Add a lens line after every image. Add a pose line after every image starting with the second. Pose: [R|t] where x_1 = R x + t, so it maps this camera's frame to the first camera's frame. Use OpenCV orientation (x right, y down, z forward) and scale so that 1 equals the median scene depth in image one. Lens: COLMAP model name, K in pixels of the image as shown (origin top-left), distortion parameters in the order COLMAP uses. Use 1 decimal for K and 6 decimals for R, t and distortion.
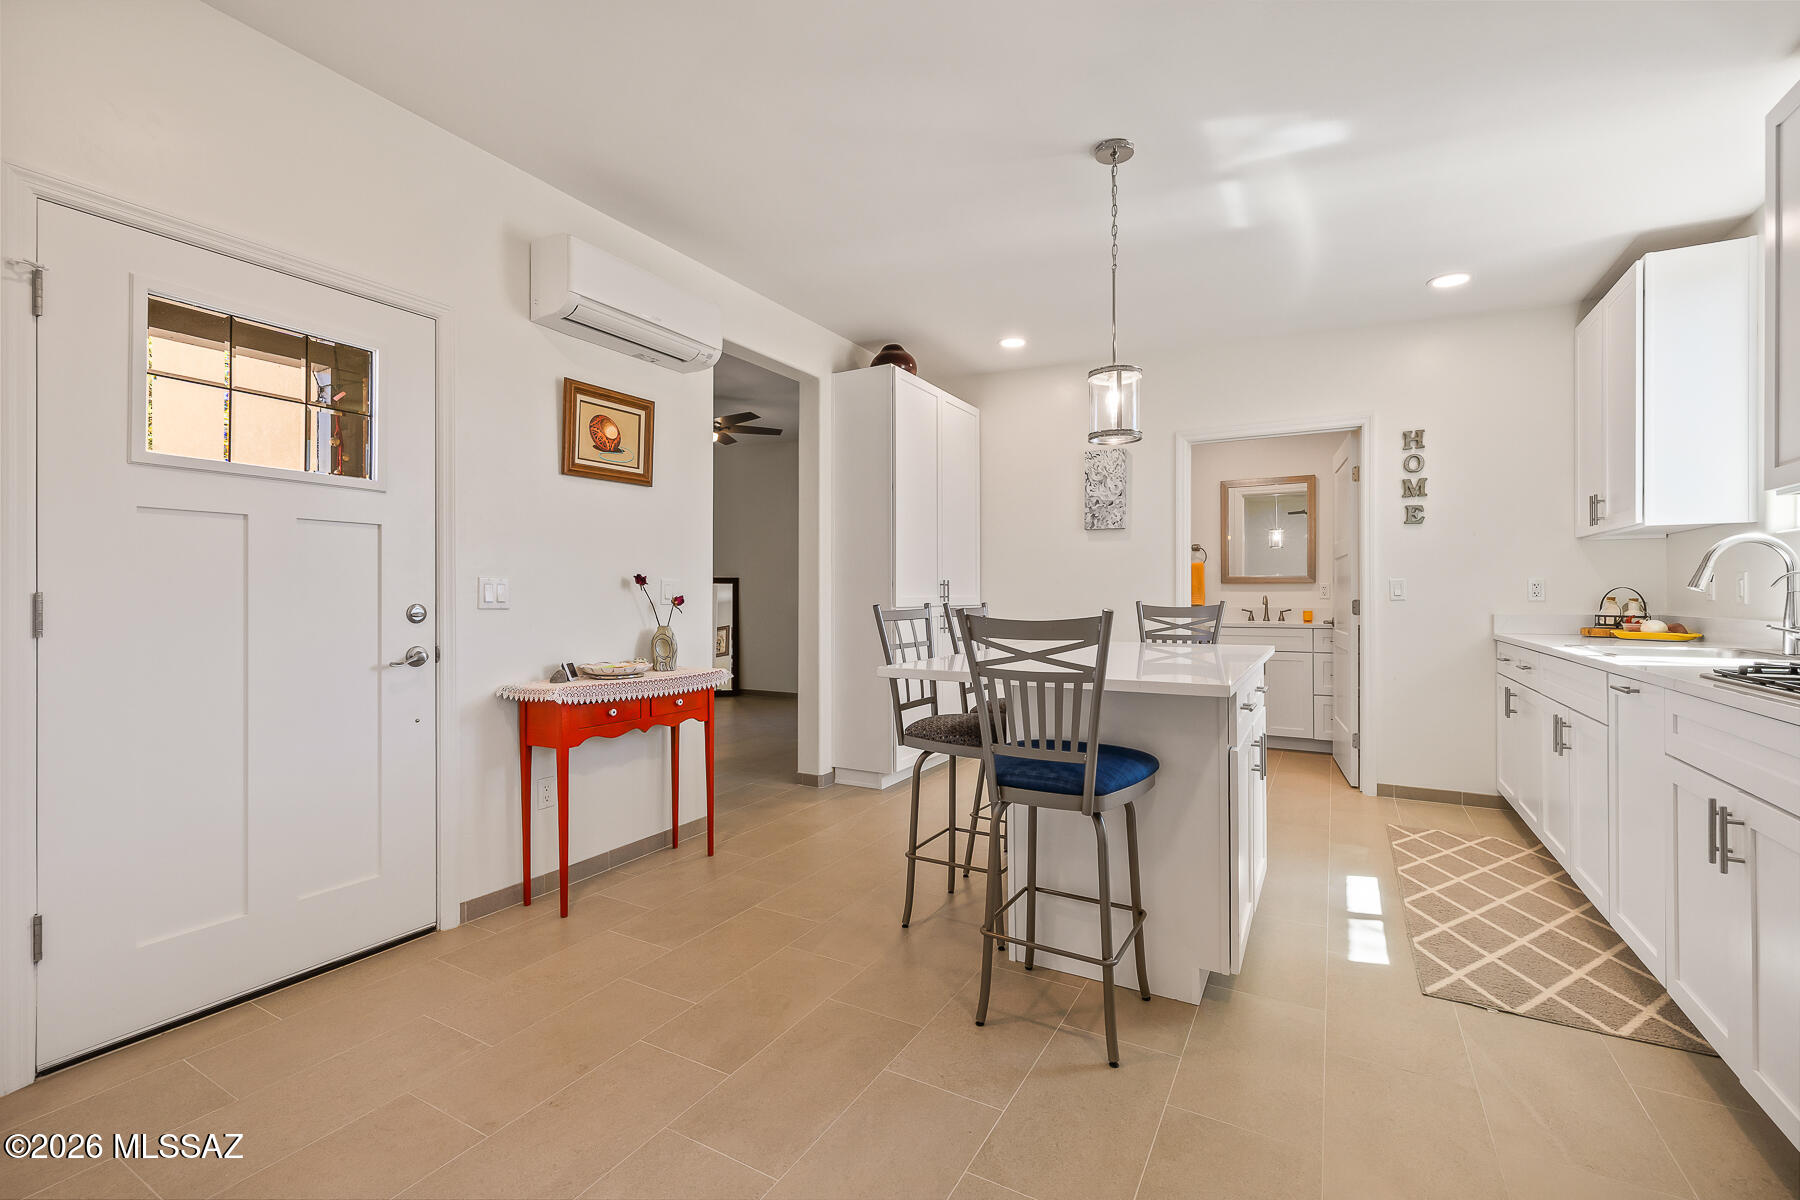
lens RADIAL K [[754.1, 0, 885.8], [0, 754.1, 591.0], [0, 0, 1]] dist [0.002056, 0.000132]
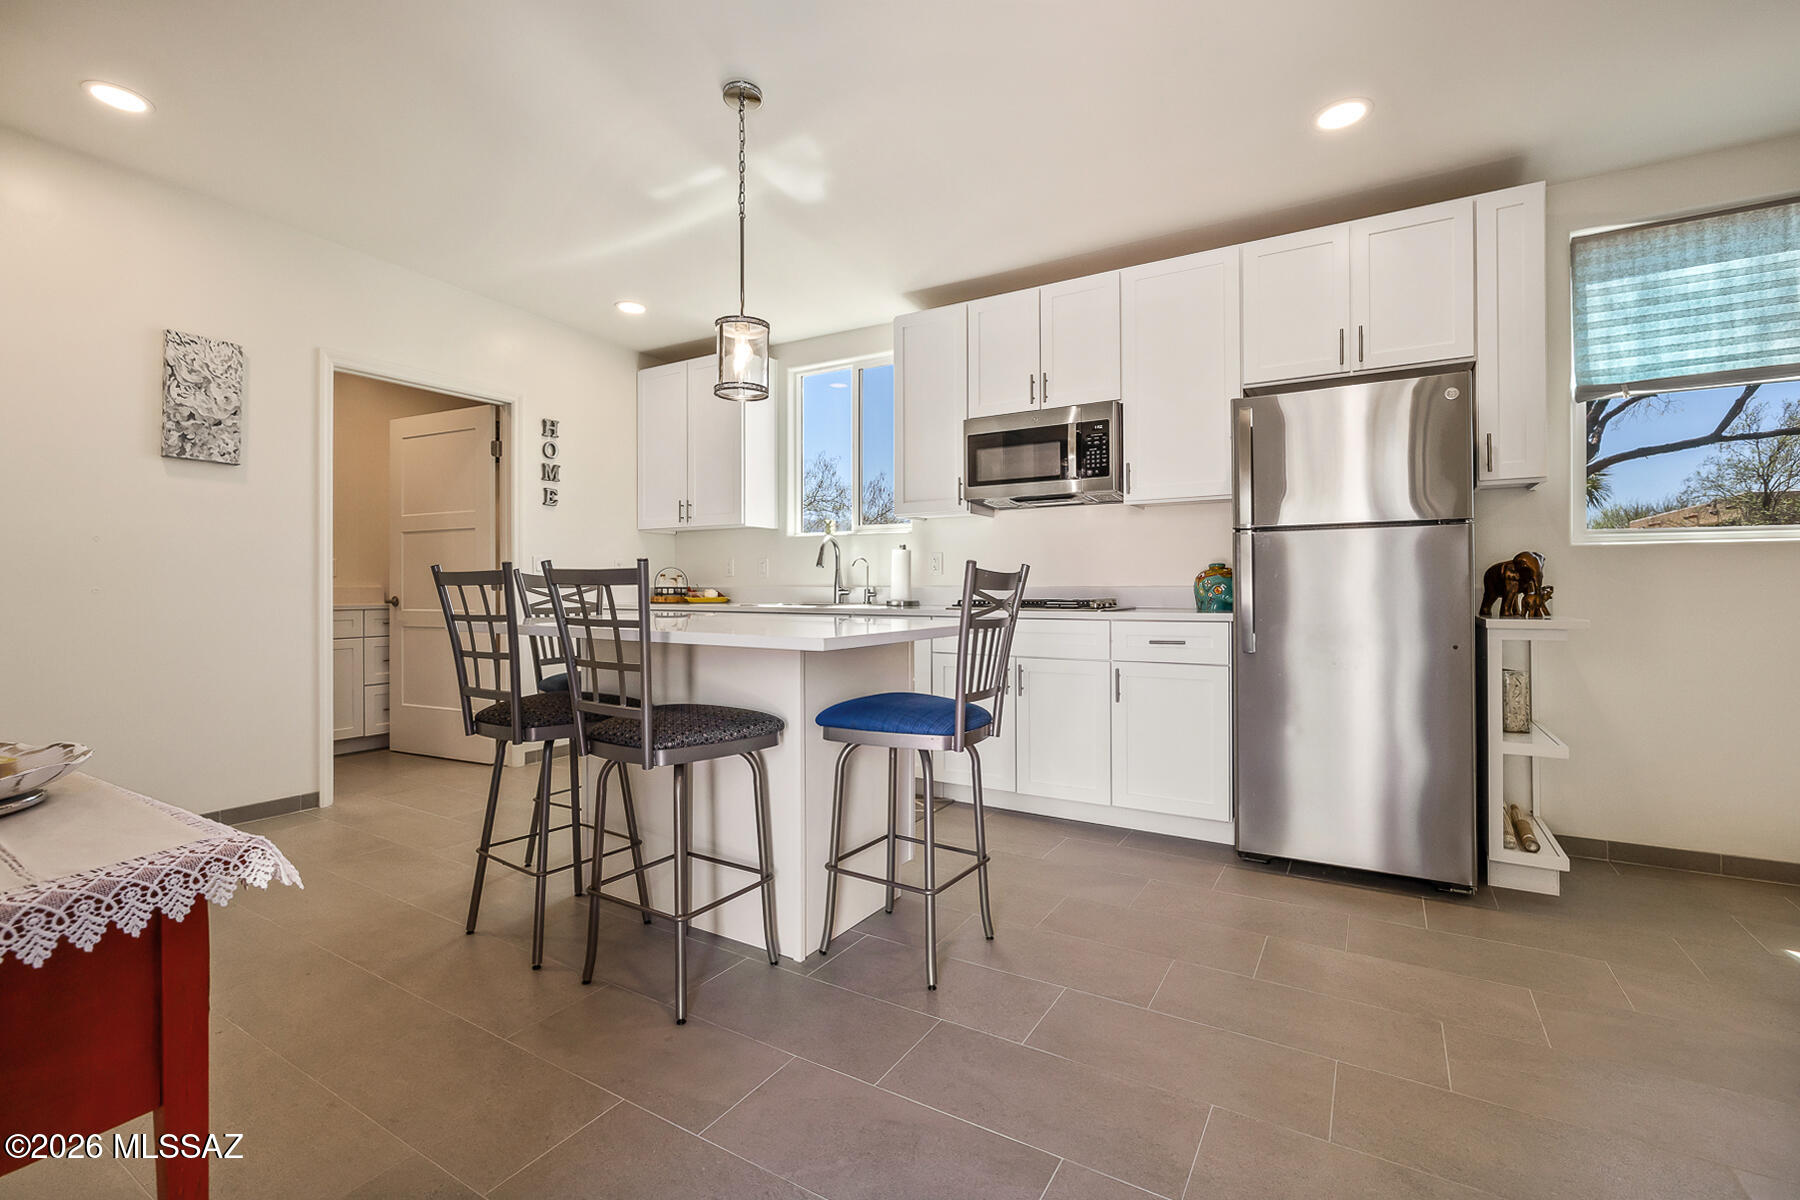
lens RADIAL K [[785.5, 0, 896.4], [0, 785.5, 585.2], [0, 0, 1]] dist [-0.000283, 0.000049]
pose [[0.045409, 0.001743, 0.998967, -0.402399], [-0.003947, 0.999991, -0.001566, 0.024633], [-0.998961, -0.003872, 0.045415, 0.451783]]
